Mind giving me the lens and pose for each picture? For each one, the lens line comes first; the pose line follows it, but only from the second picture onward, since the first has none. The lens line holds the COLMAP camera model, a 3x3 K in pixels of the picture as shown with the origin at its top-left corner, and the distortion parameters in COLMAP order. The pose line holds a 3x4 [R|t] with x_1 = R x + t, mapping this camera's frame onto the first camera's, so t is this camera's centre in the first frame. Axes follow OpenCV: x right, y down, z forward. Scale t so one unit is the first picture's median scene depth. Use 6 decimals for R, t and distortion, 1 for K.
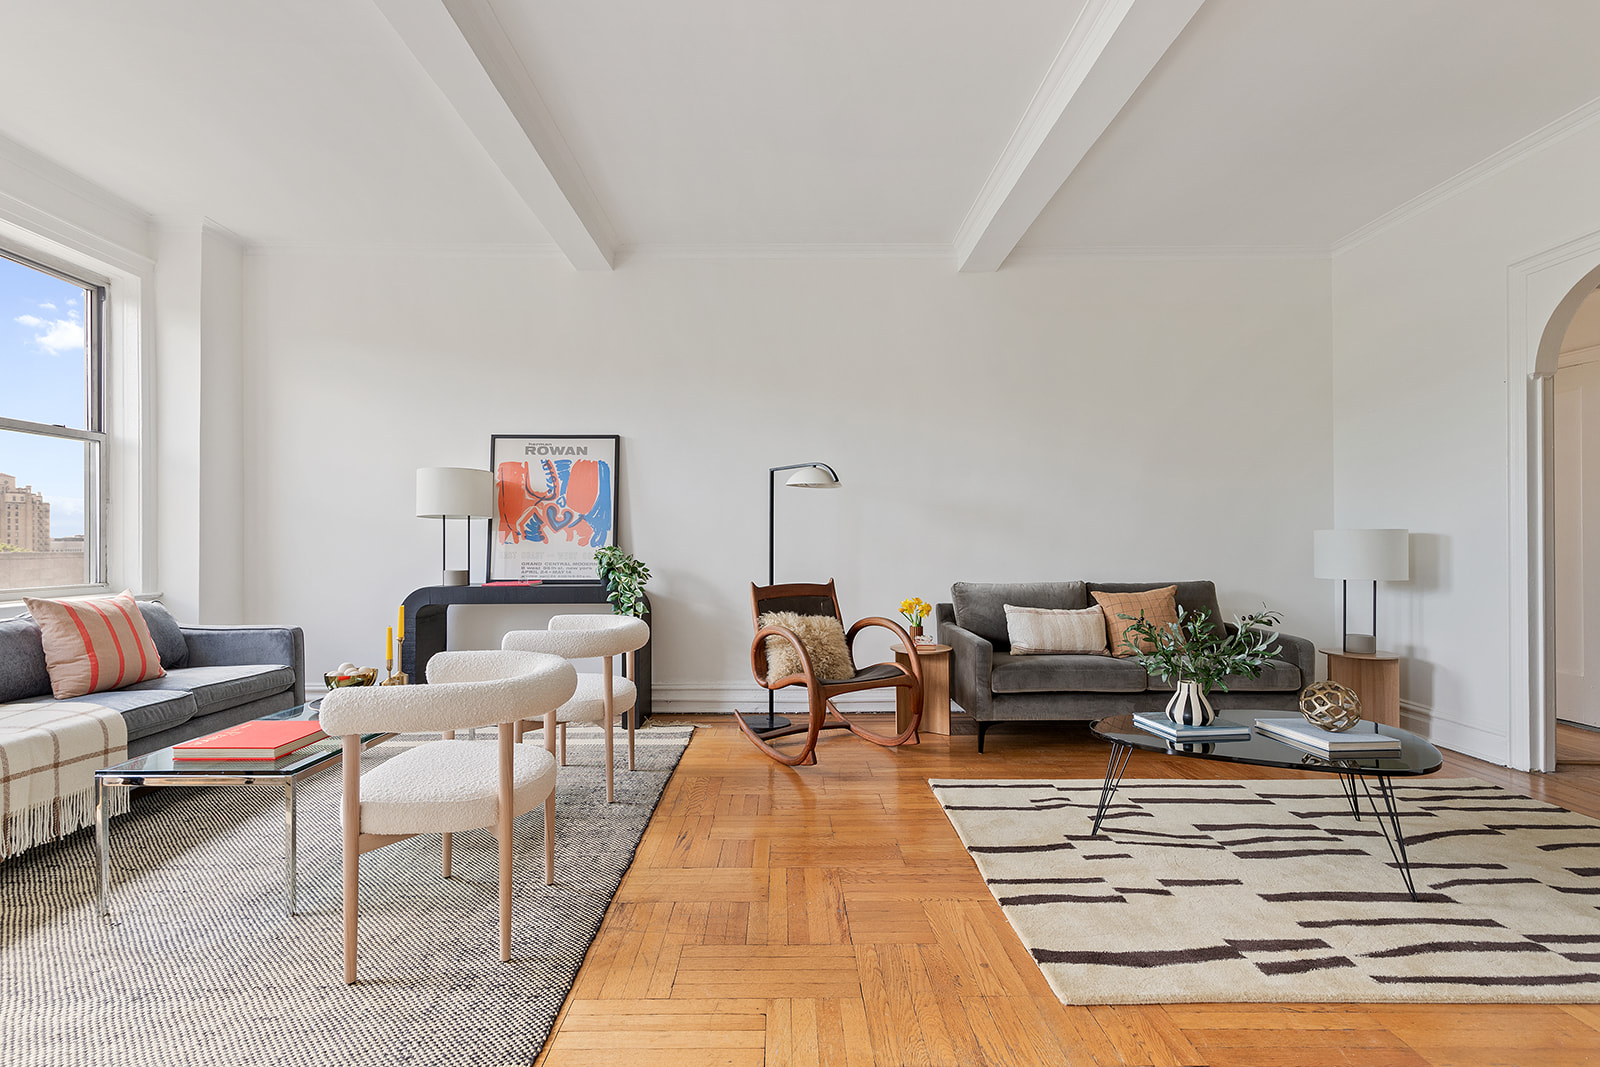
lens RADIAL K [[728.1, 0, 800.5], [0, 728.1, 538.2], [0, 0, 1]] dist [0.004074, 0.000693]
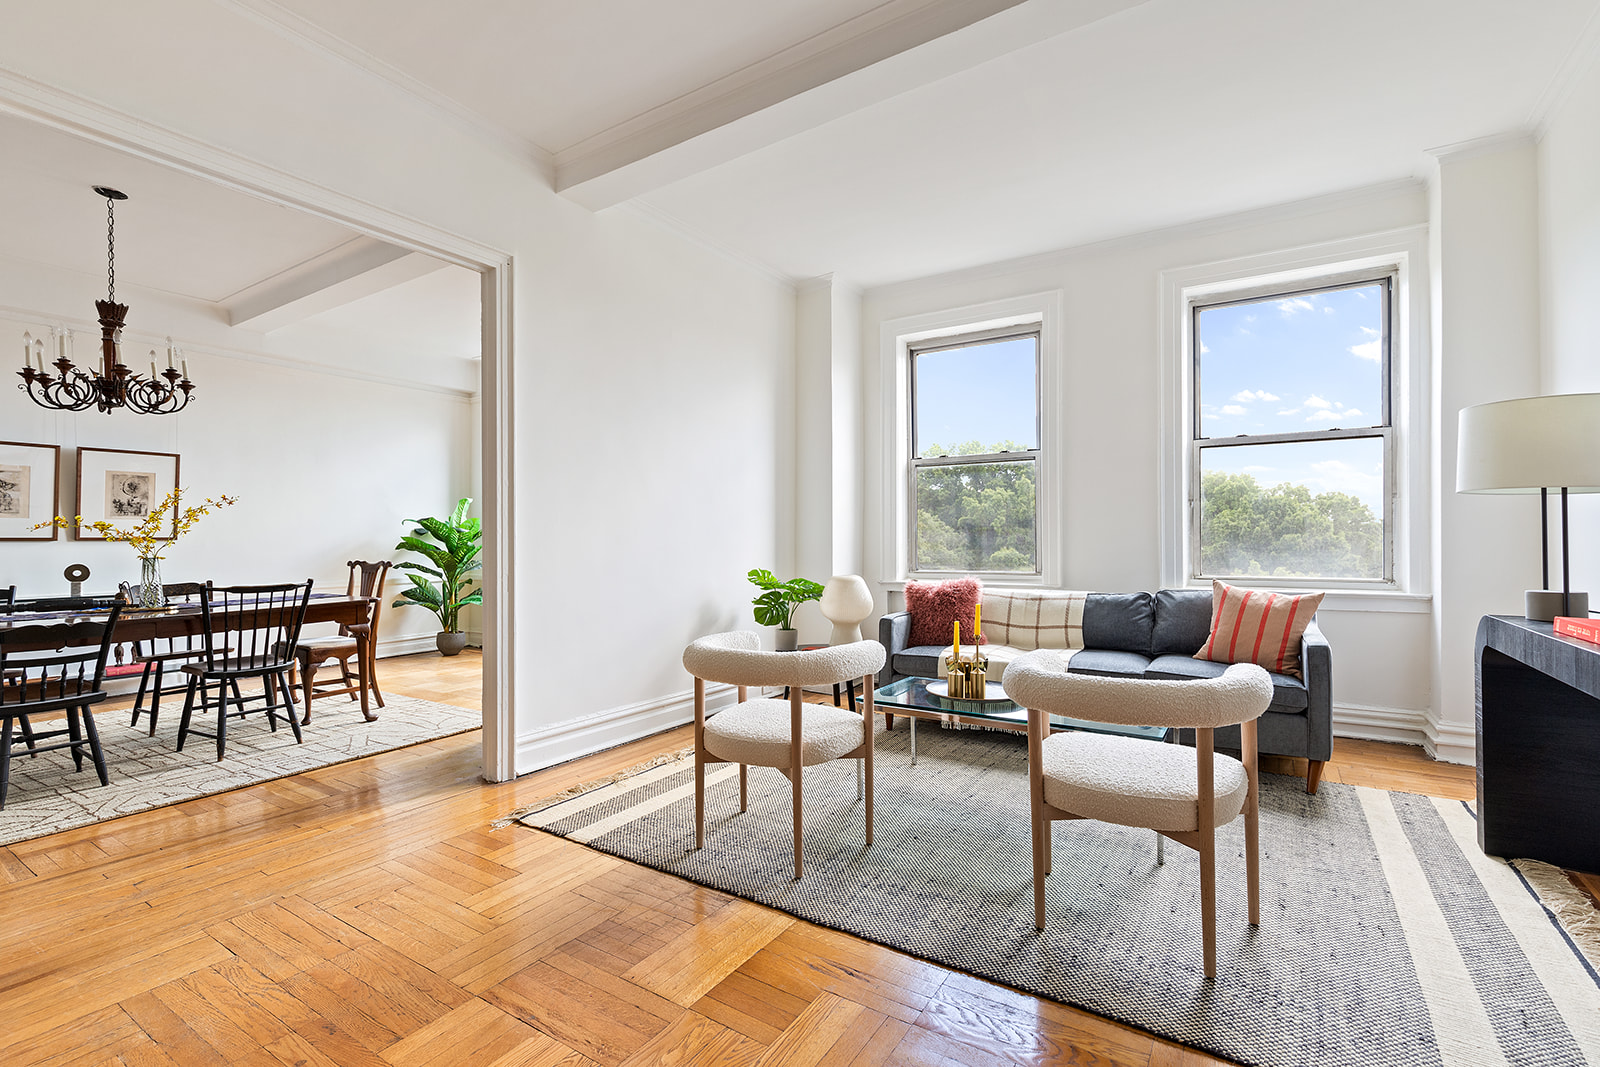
lens RADIAL K [[728.1, 0, 810.8], [0, 728.1, 533.7], [0, 0, 1]] dist [0.004074, 0.000693]
pose [[-0.556595, -0.000833, -0.830784, 0.302121], [0.006683, 0.999963, -0.005481, 0.000118], [0.830757, -0.008603, -0.556569, 0.948824]]
